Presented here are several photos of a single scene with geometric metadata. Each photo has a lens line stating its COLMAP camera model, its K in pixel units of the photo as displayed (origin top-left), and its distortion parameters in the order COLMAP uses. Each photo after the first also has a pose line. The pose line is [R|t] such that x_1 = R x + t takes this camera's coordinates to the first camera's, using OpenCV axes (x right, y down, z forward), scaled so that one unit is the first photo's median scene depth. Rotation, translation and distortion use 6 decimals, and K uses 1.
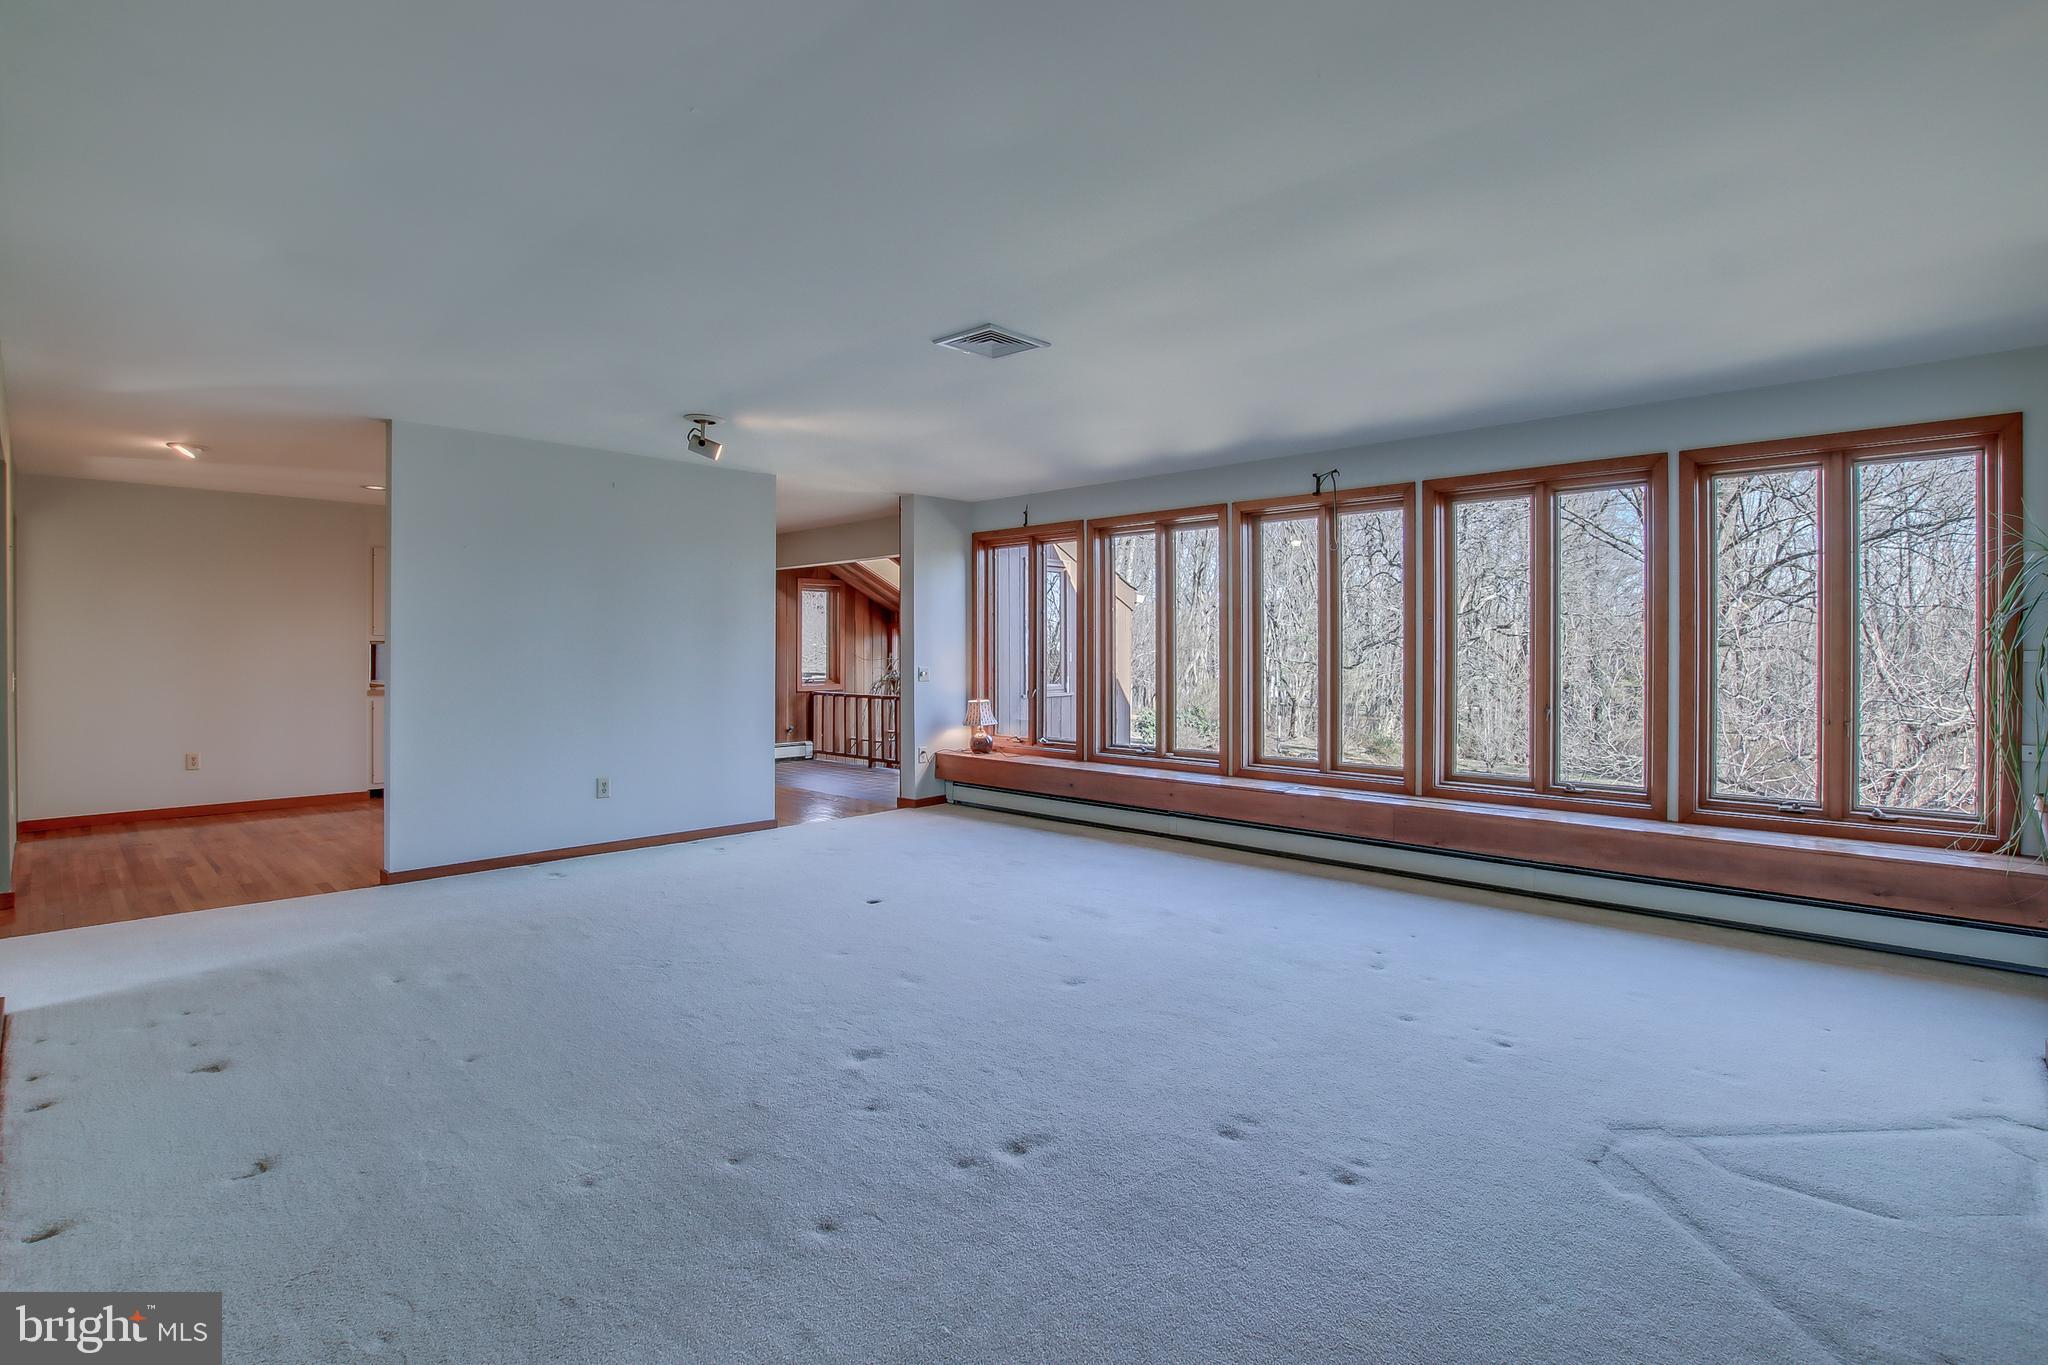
lens RADIAL K [[960.3, 0, 1025.7], [0, 960.3, 651.9], [0, 0, 1]] dist [-0.002086, -0.000141]
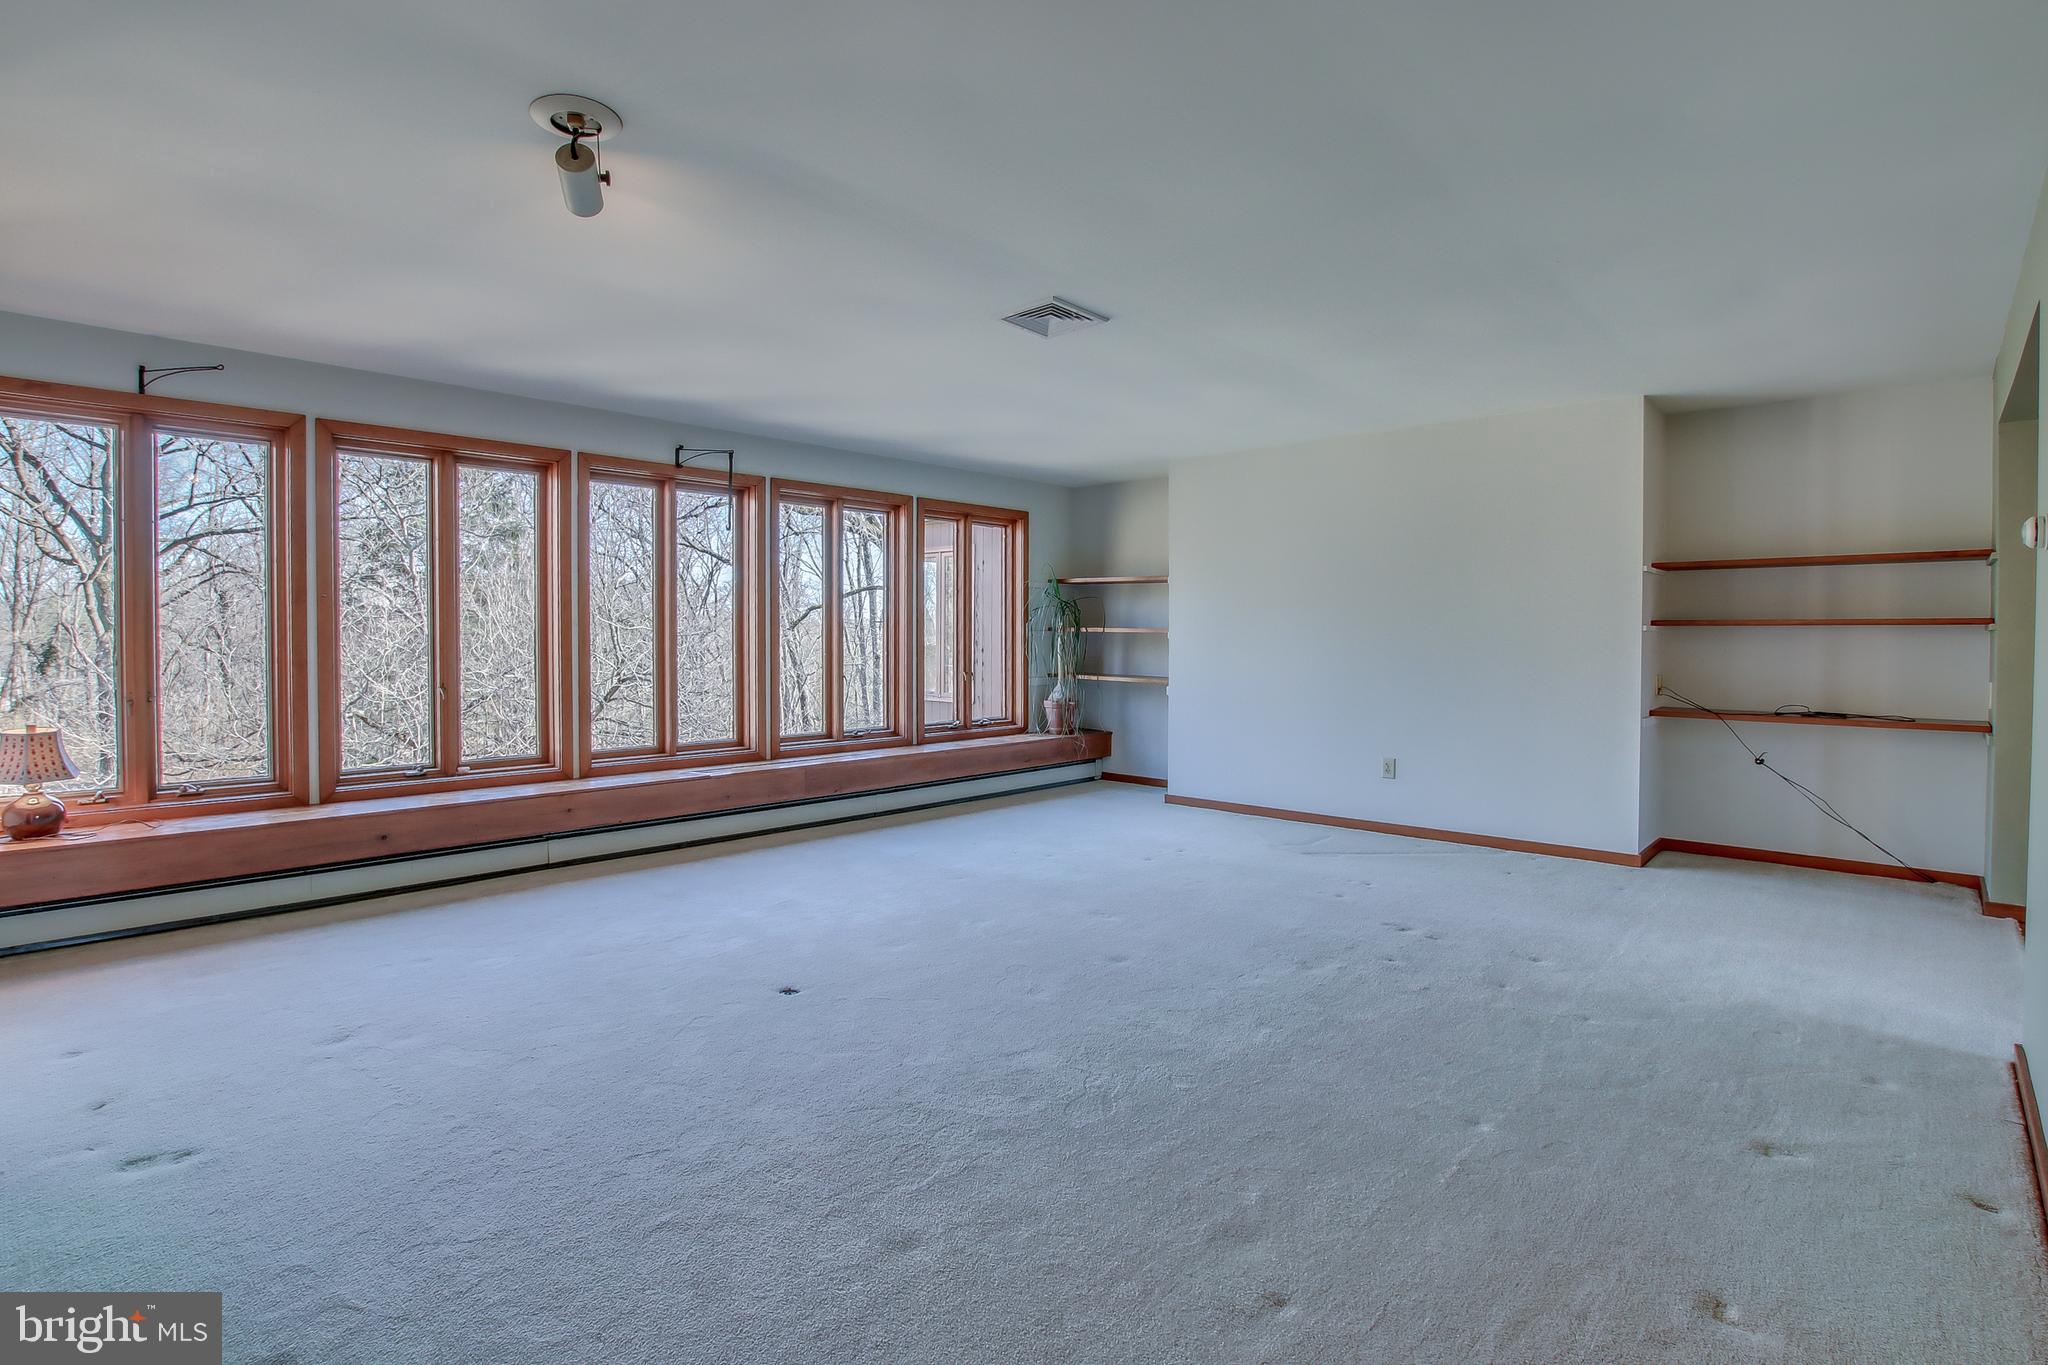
lens RADIAL K [[1008.0, 0, 1025.3], [0, 1008.0, 616.9], [0, 0, 1]] dist [-0.018101, 0.000013]
pose [[0.006685, 0.012739, 0.999897, -0.547044], [-0.005196, 0.999906, -0.012705, -0.002034], [-0.999964, -0.005111, 0.006750, 0.501547]]
